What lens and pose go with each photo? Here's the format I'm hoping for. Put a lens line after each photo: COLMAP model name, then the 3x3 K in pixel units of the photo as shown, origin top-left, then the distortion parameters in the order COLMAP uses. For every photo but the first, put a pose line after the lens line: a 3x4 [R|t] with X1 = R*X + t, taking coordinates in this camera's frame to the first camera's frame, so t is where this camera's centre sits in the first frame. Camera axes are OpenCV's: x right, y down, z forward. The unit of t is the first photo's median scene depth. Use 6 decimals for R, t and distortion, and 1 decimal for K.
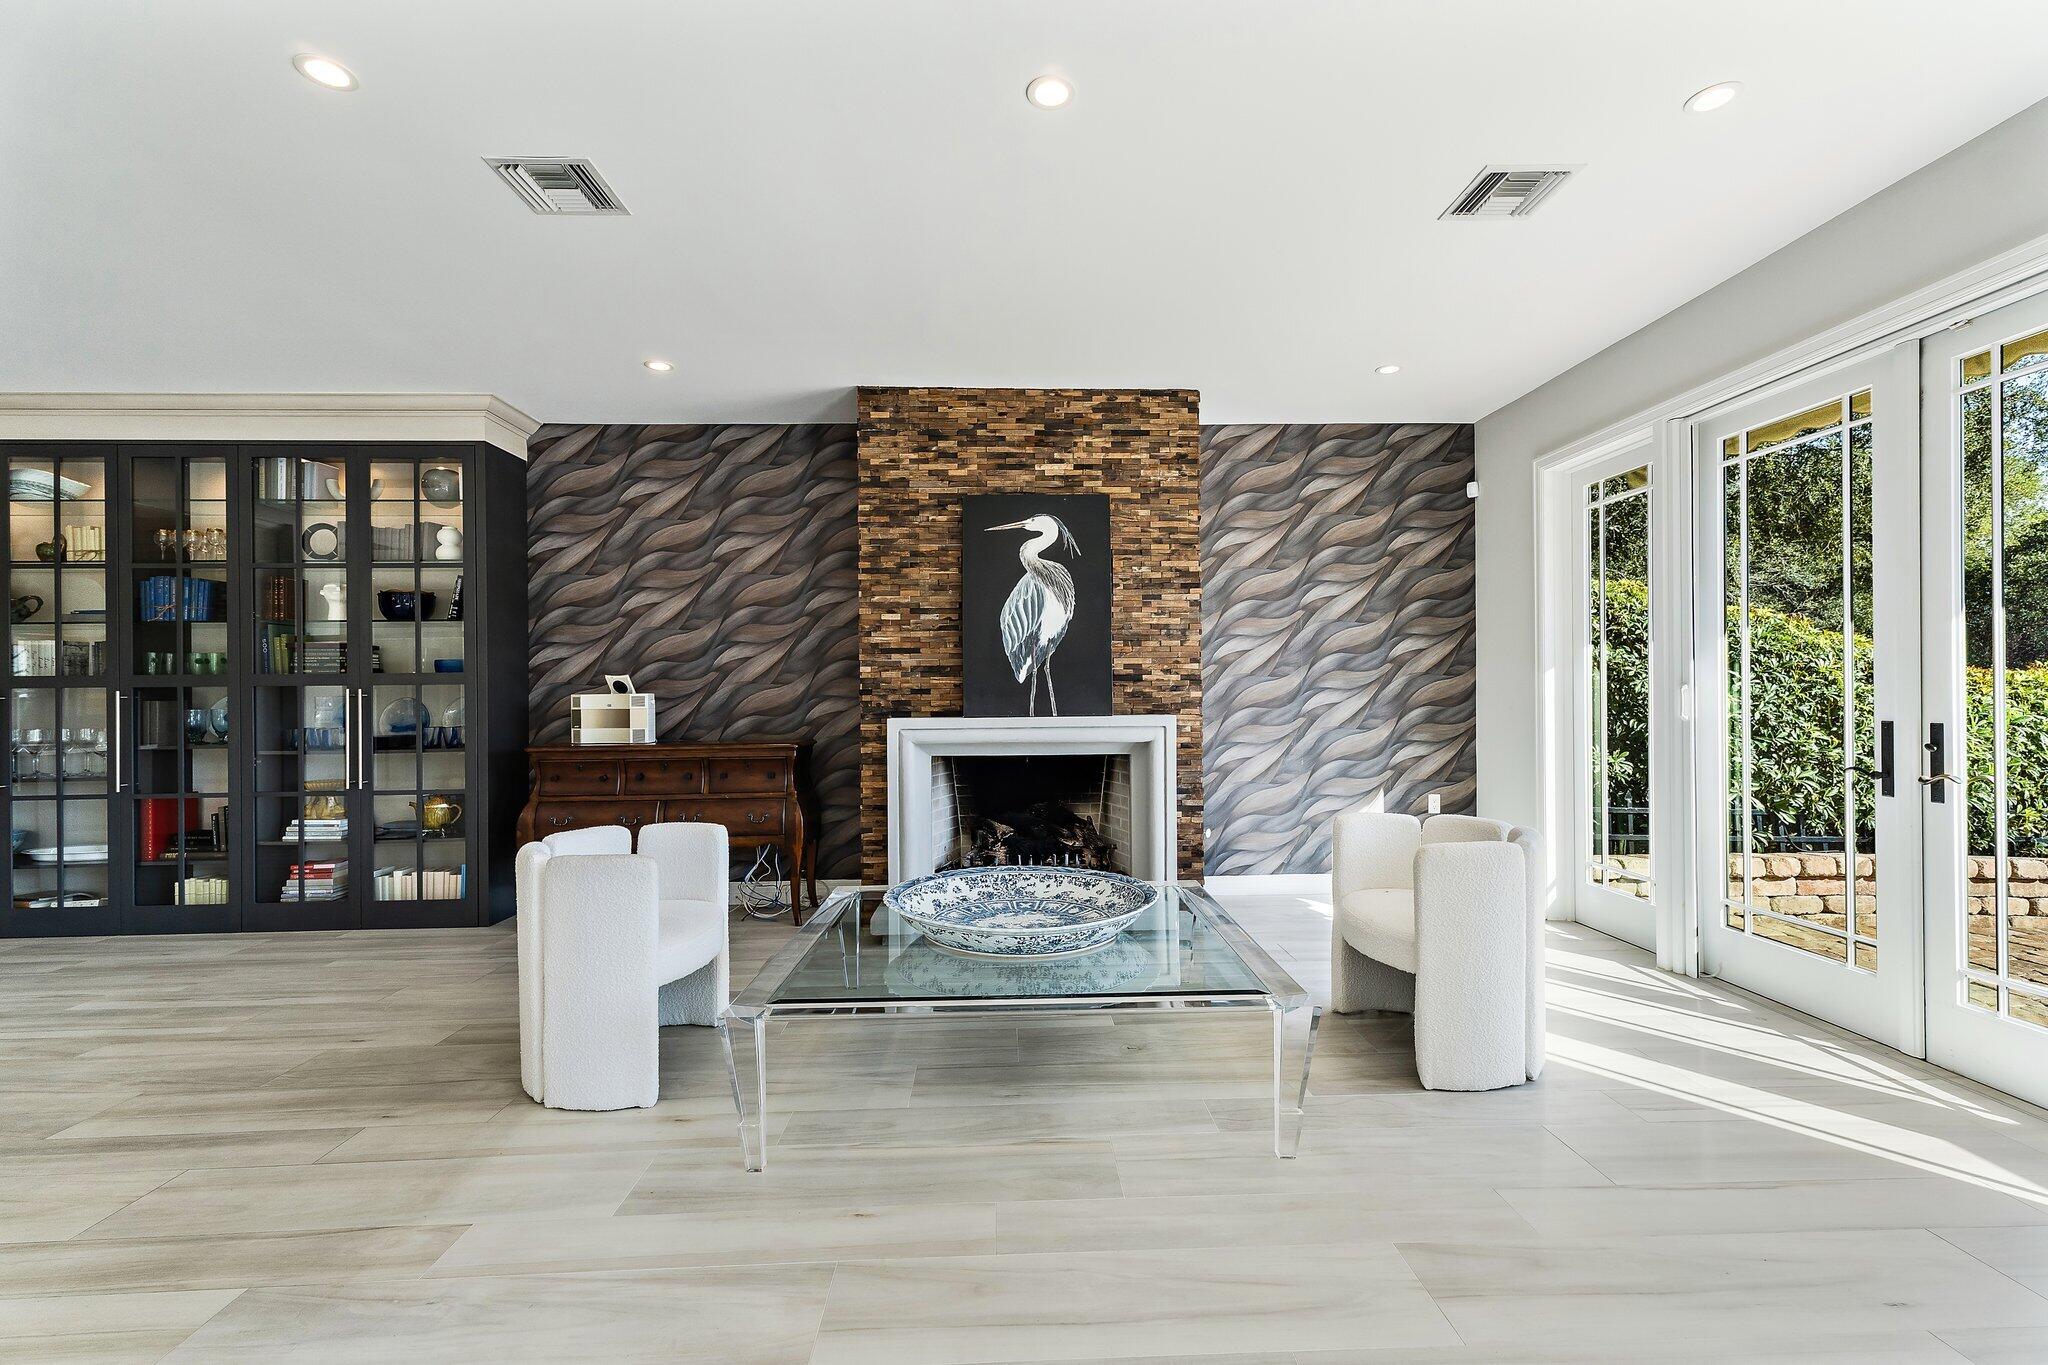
lens RADIAL K [[879.3, 0, 1037.4], [0, 879.3, 695.0], [0, 0, 1]] dist [0.004065, 0.000267]
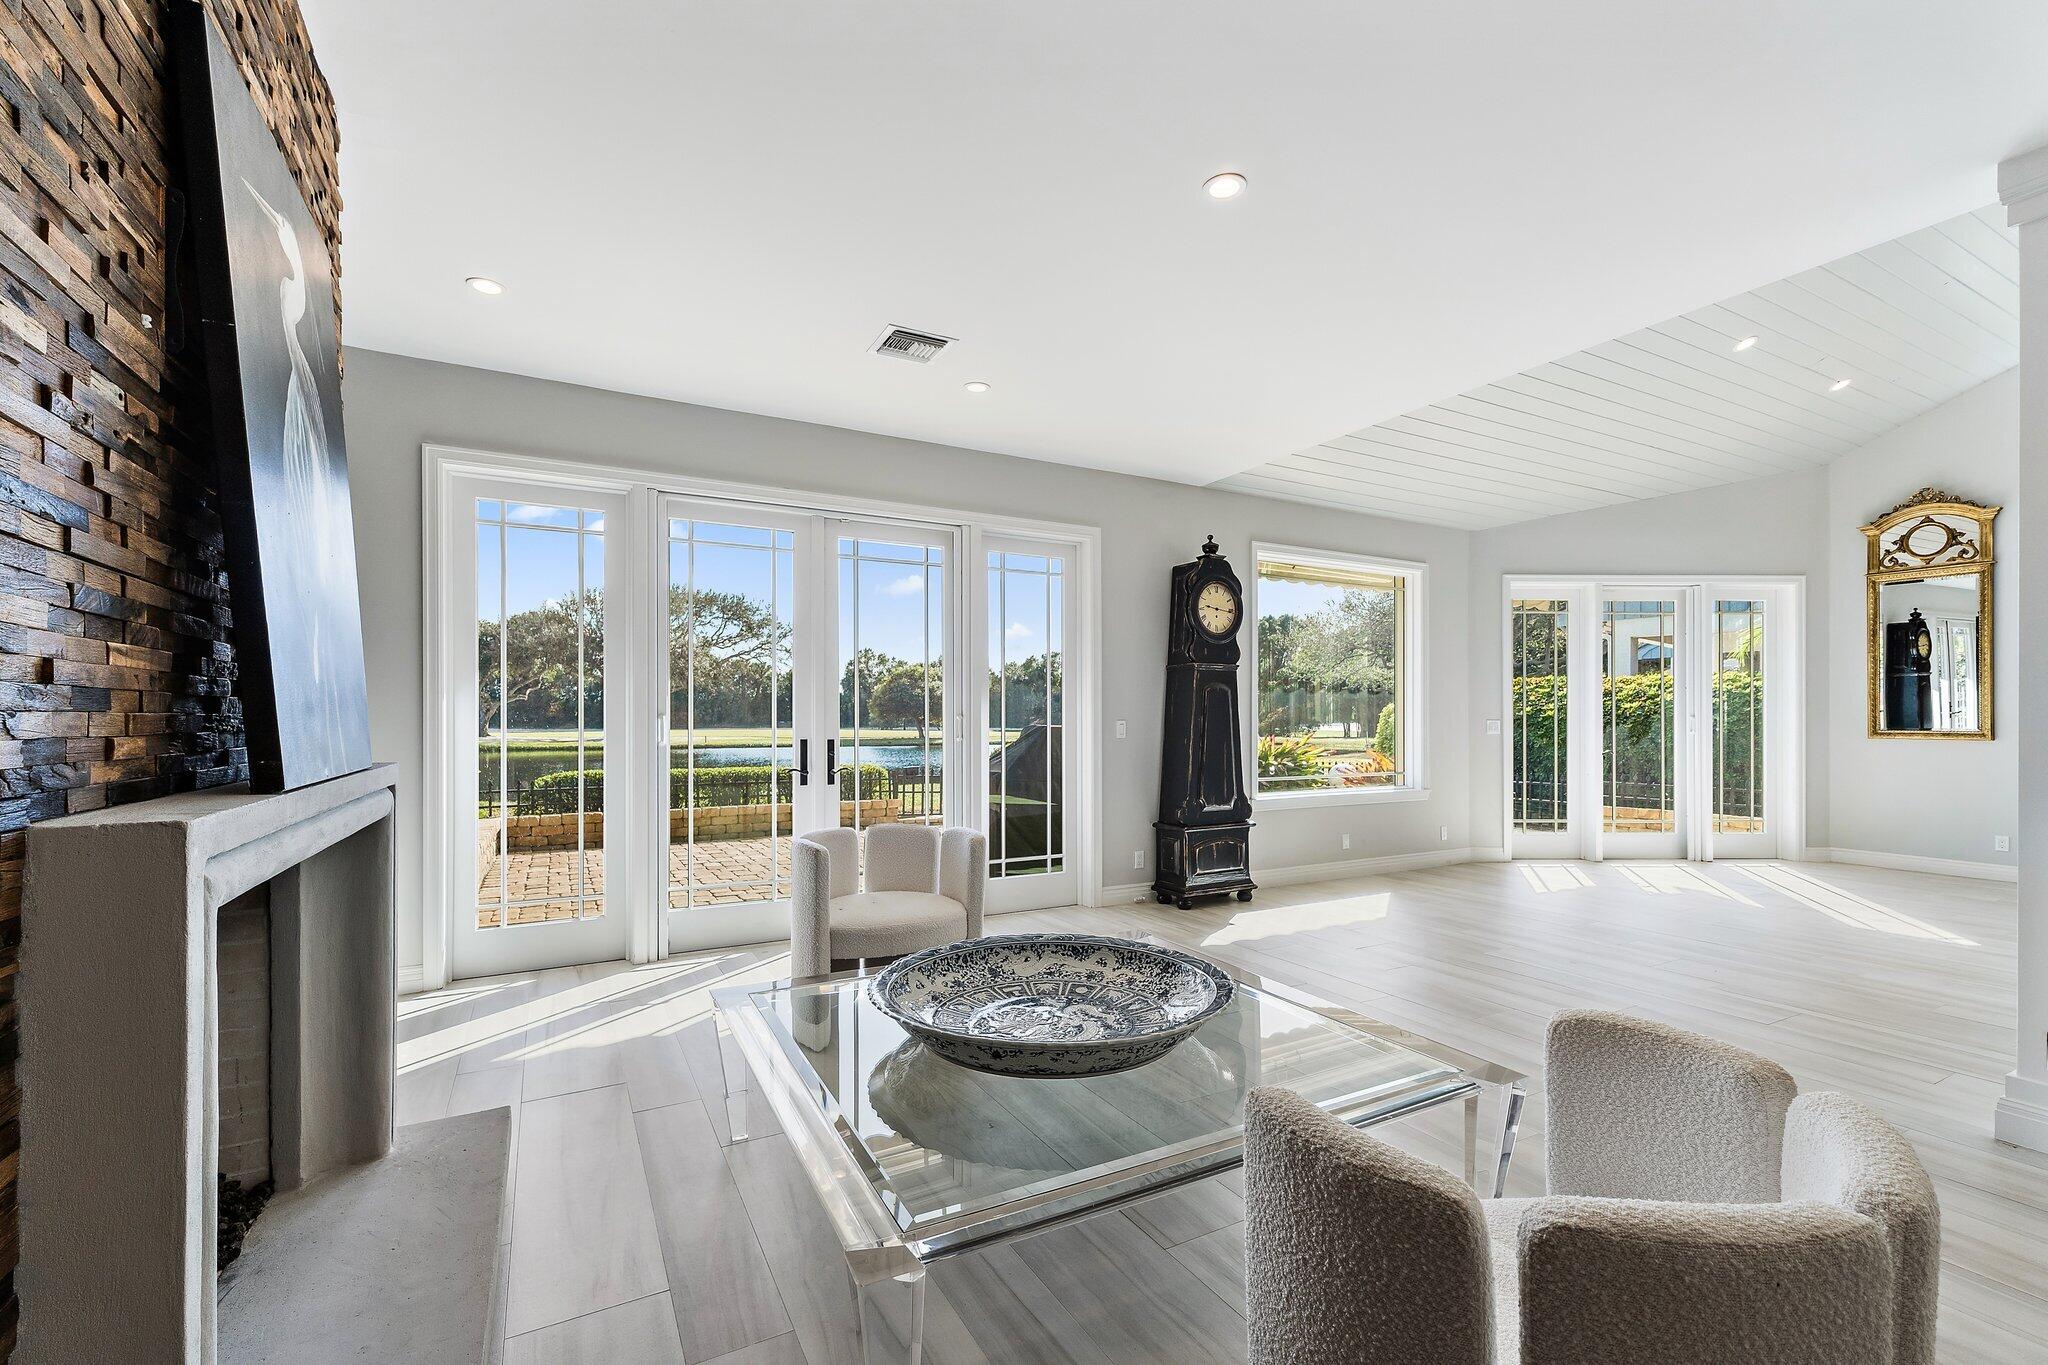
lens RADIAL K [[879.7, 0, 1030.9], [0, 879.7, 717.7], [0, 0, 1]] dist [0.005278, 0.000100]
pose [[-0.444140, 0.011830, 0.895879, -0.453935], [0.004031, 0.999929, -0.011205, 0.005641], [-0.895948, -0.001365, -0.444156, 0.885459]]
